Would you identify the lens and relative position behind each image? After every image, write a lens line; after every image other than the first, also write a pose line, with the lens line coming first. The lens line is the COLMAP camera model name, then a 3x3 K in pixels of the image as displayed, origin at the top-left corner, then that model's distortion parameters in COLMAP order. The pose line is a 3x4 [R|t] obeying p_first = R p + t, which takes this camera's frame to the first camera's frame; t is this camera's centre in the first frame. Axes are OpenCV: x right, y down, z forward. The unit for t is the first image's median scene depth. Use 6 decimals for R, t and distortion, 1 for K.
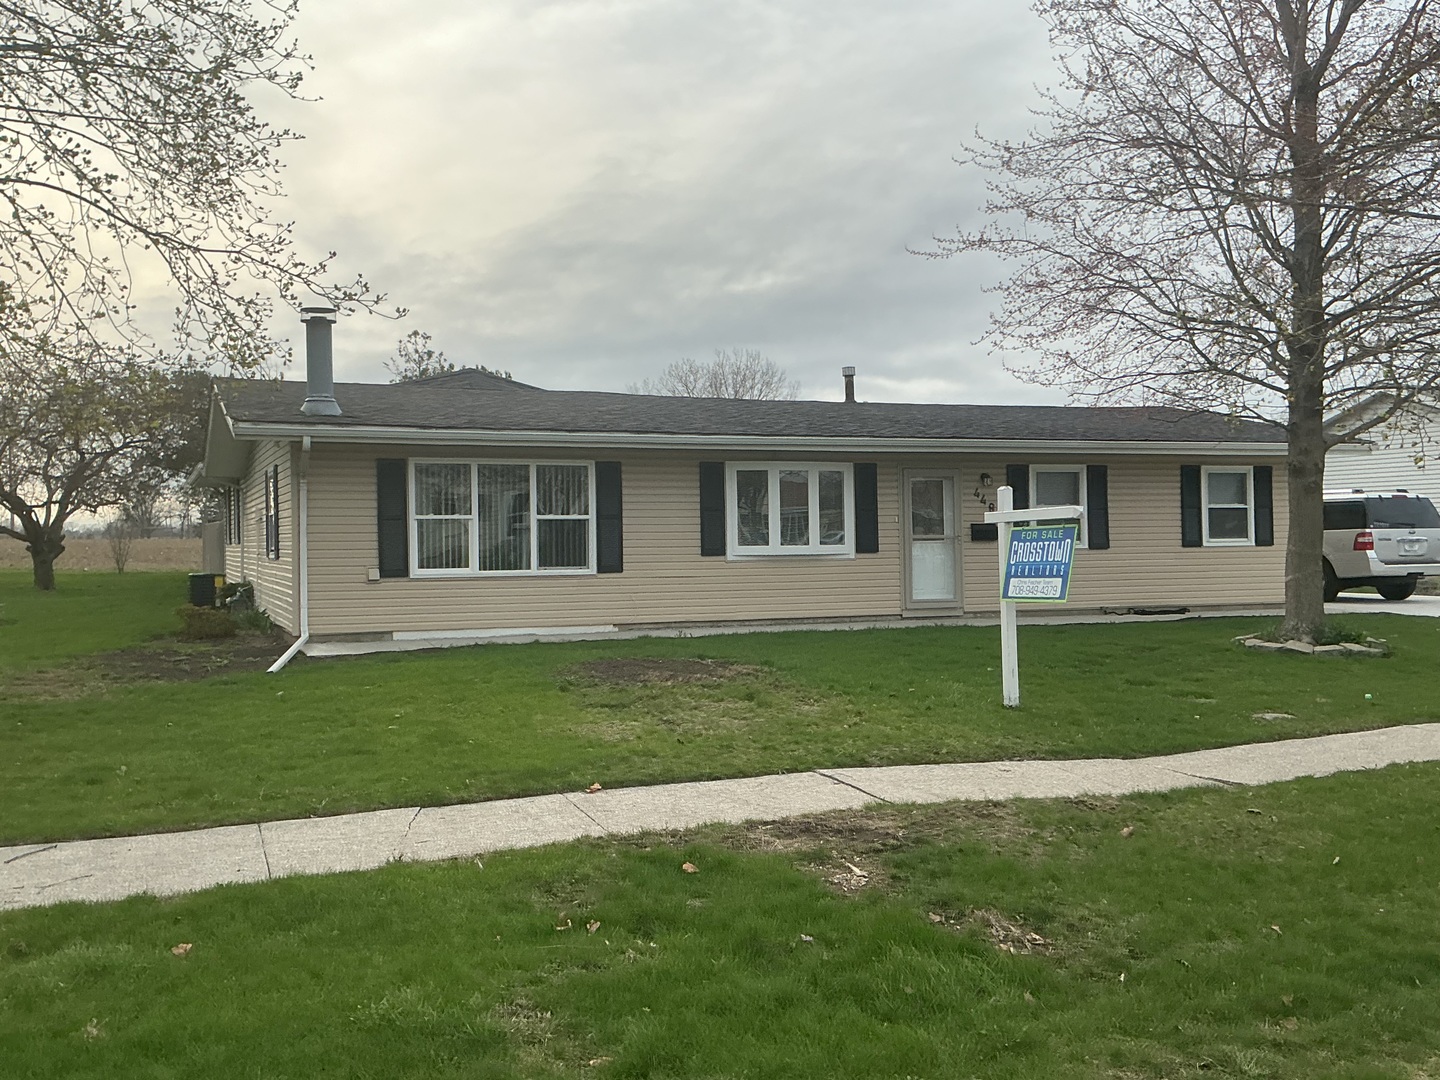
lens RADIAL K [[1362.4, 0, 713.9], [0, 1362.4, 547.1], [0, 0, 1]] dist [0.049560, 0.000000]
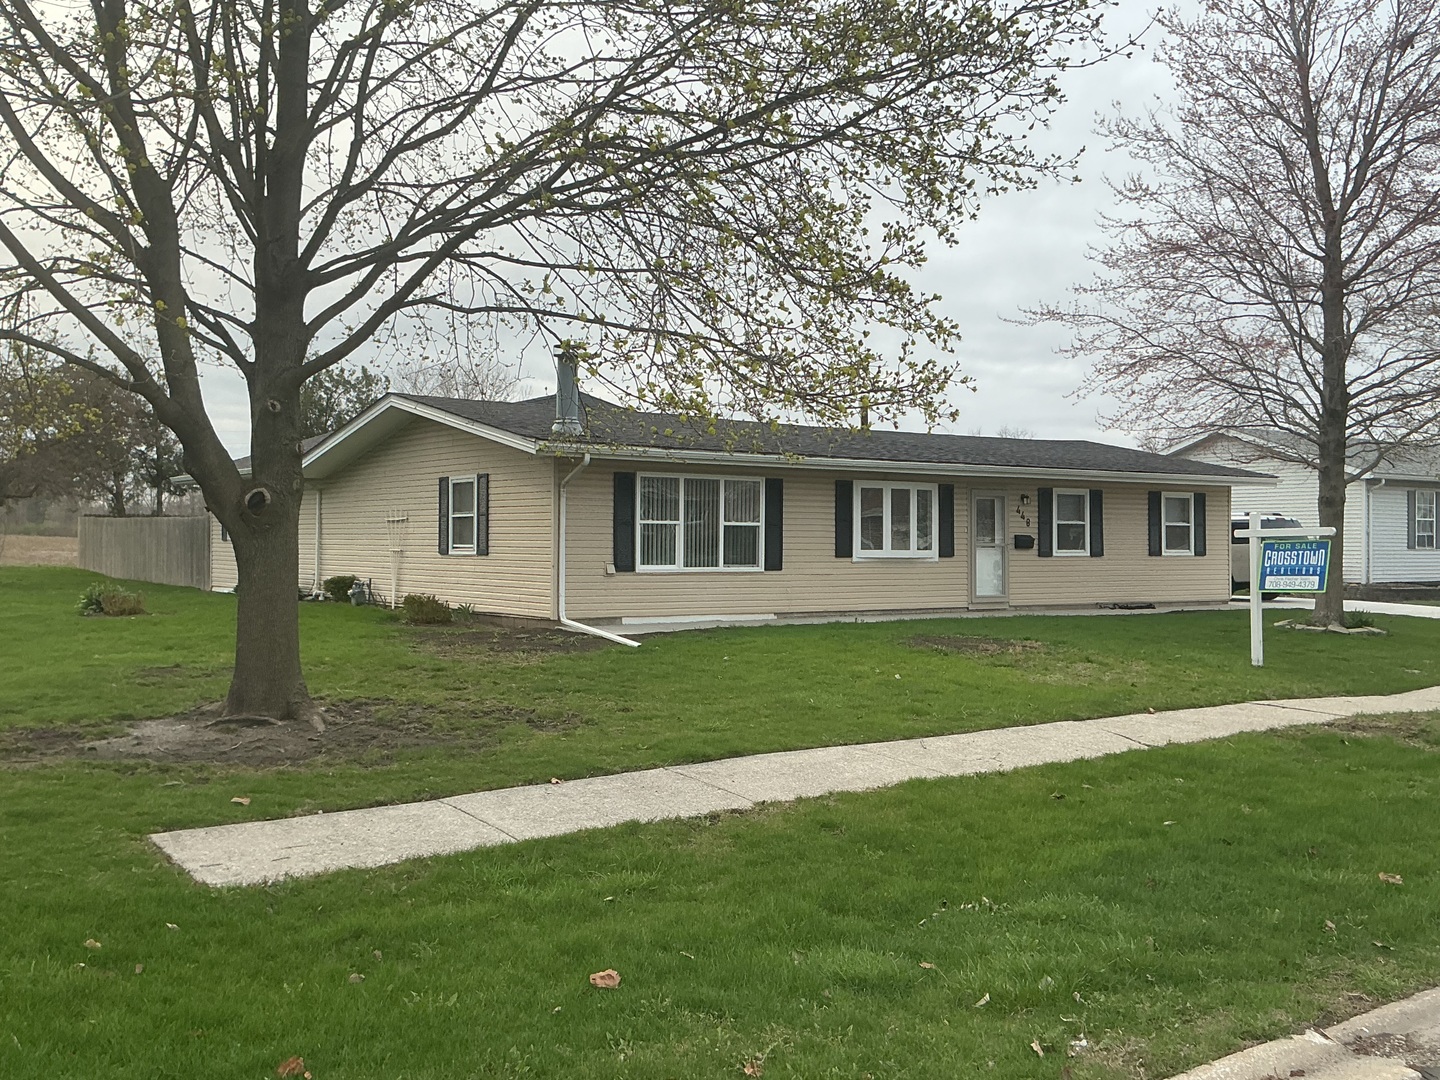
lens RADIAL K [[1362.4, 0, 728.2], [0, 1362.4, 533.3], [0, 0, 1]] dist [0.049560, 0.000000]
pose [[0.972496, 0.018222, 0.232205, -0.395604], [-0.015103, 0.999770, -0.015203, 0.004817], [-0.232429, 0.011278, 0.972548, -0.166148]]
